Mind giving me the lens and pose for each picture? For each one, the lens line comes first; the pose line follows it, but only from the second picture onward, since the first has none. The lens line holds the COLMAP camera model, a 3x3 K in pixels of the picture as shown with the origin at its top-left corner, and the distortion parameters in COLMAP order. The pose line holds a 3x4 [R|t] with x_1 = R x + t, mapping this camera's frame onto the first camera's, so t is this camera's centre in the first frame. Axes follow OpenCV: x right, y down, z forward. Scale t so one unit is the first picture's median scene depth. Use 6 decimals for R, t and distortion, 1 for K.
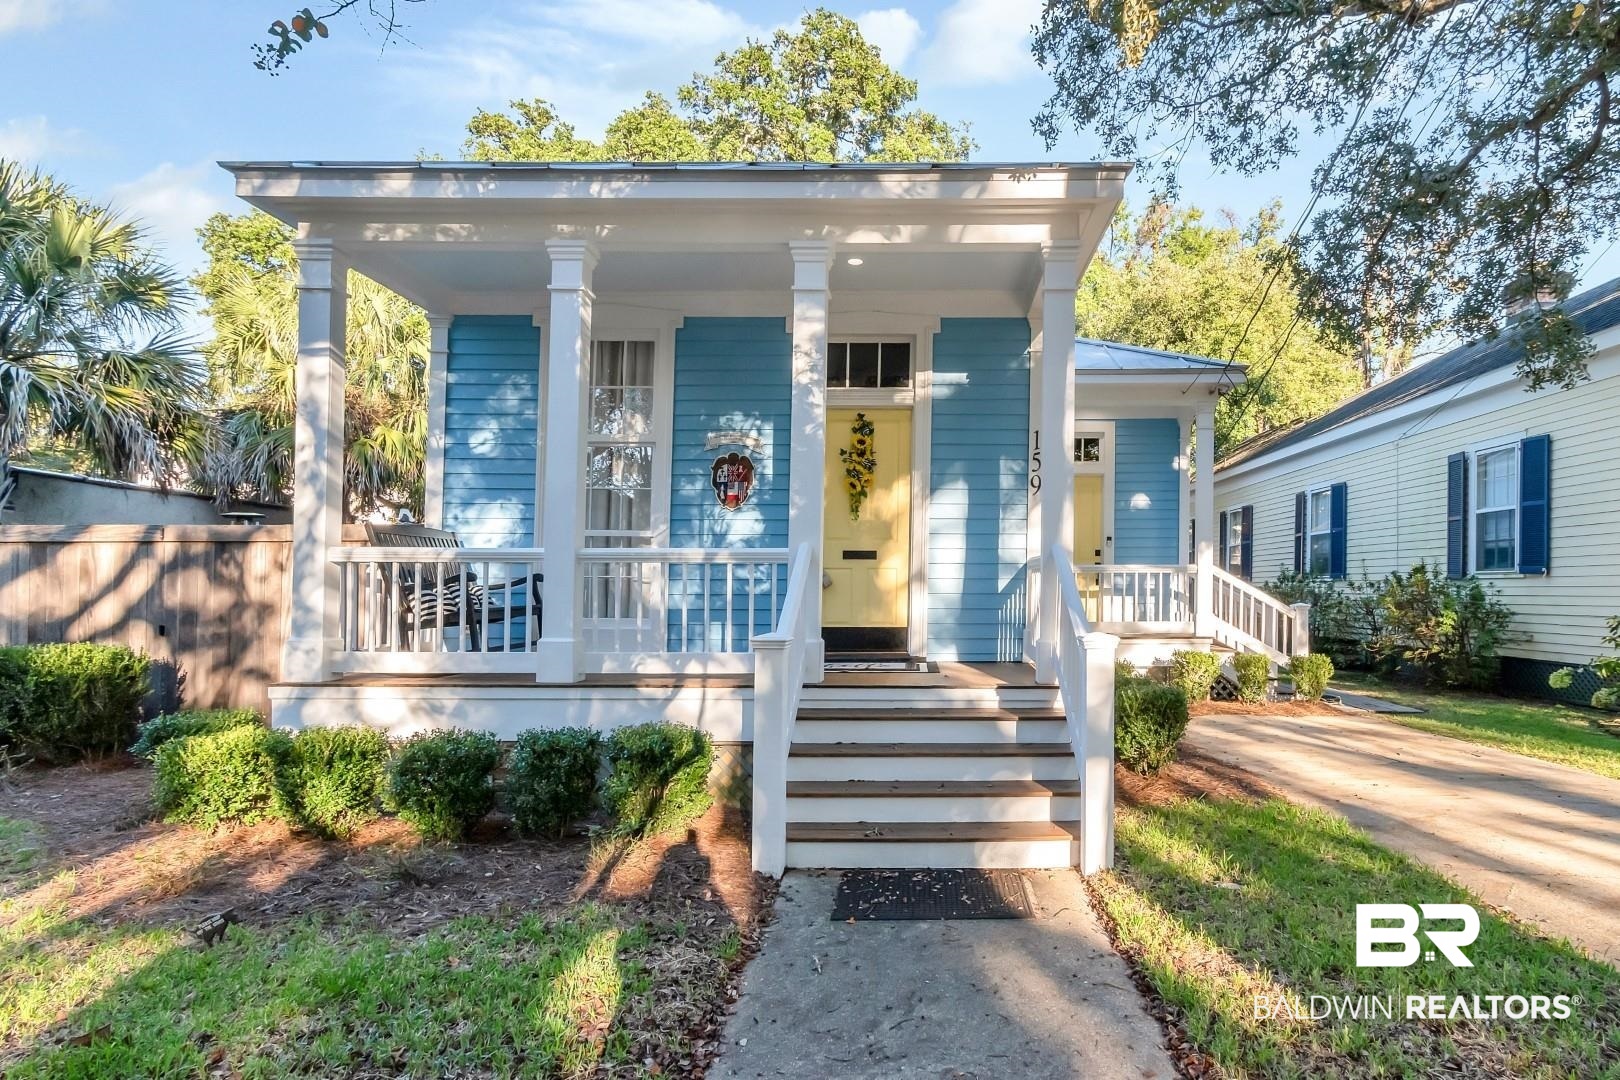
lens RADIAL K [[825.9, 0, 937.5], [0, 825.9, 494.9], [0, 0, 1]] dist [0.001377, -0.003557]
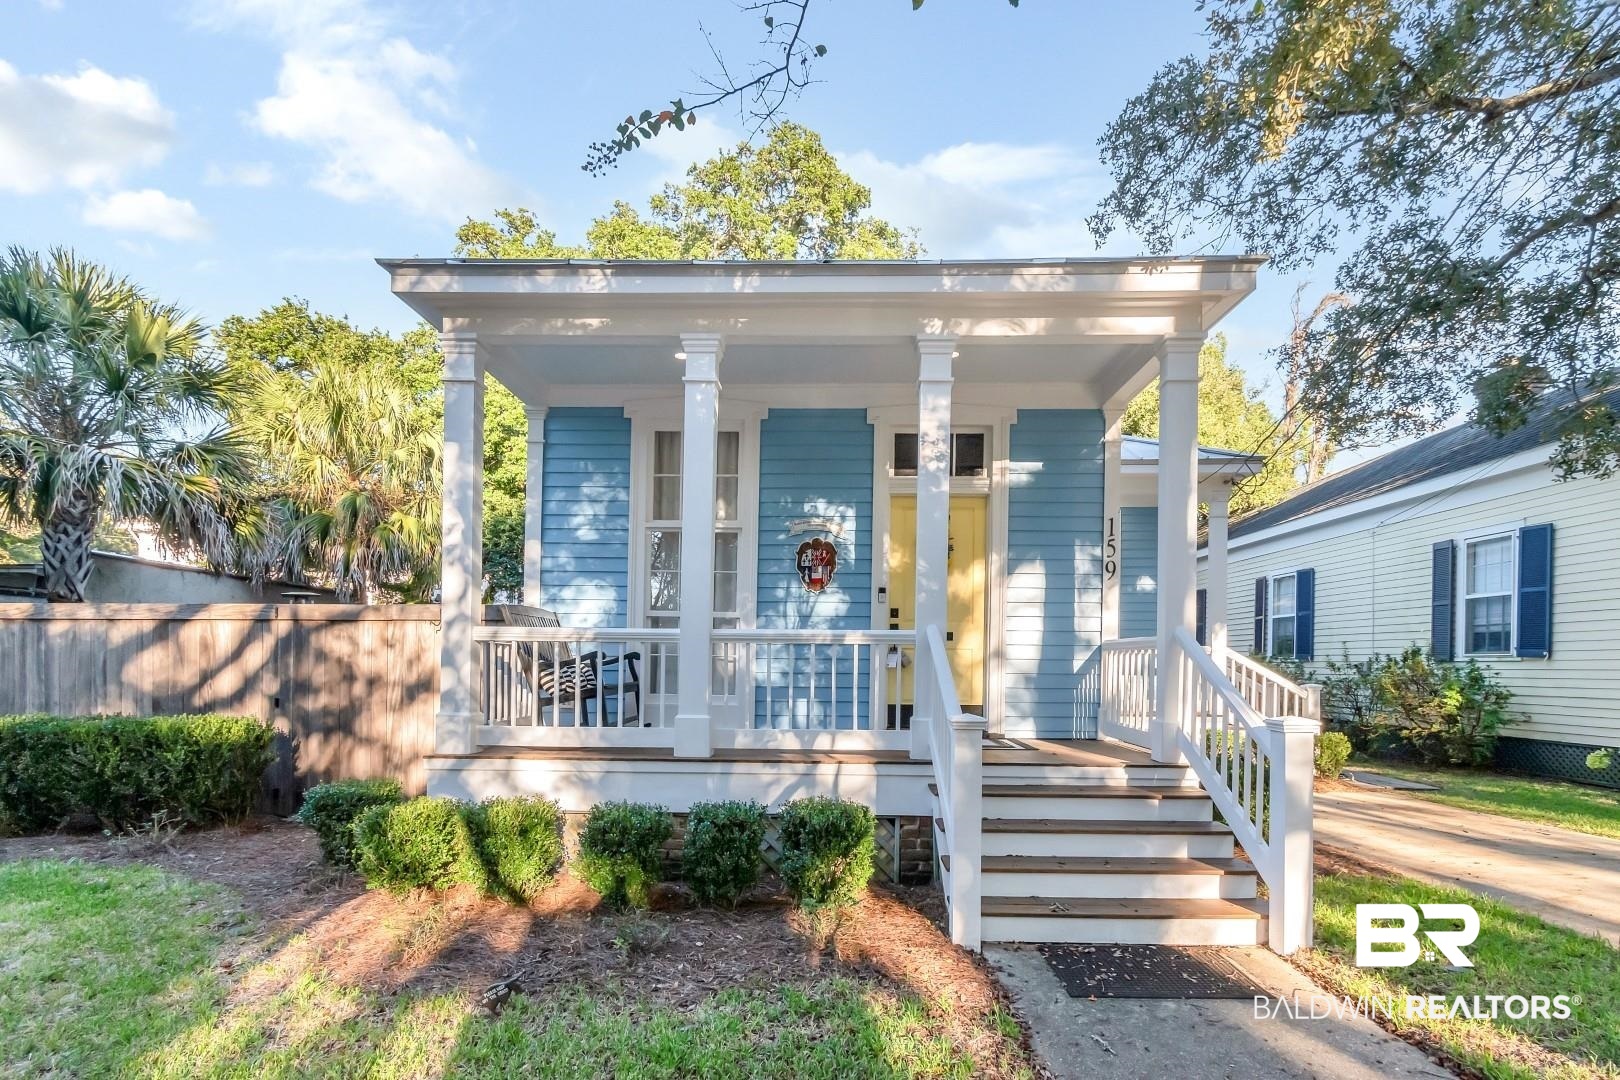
lens RADIAL K [[768.5, 0, 840.2], [0, 768.5, 585.1], [0, 0, 1]] dist [-0.001780, -0.001326]
pose [[0.999716, 0.004918, -0.023311, -0.165144], [-0.004701, 0.999945, 0.009373, -0.000228], [0.023355, -0.009260, 0.999684, 0.020867]]
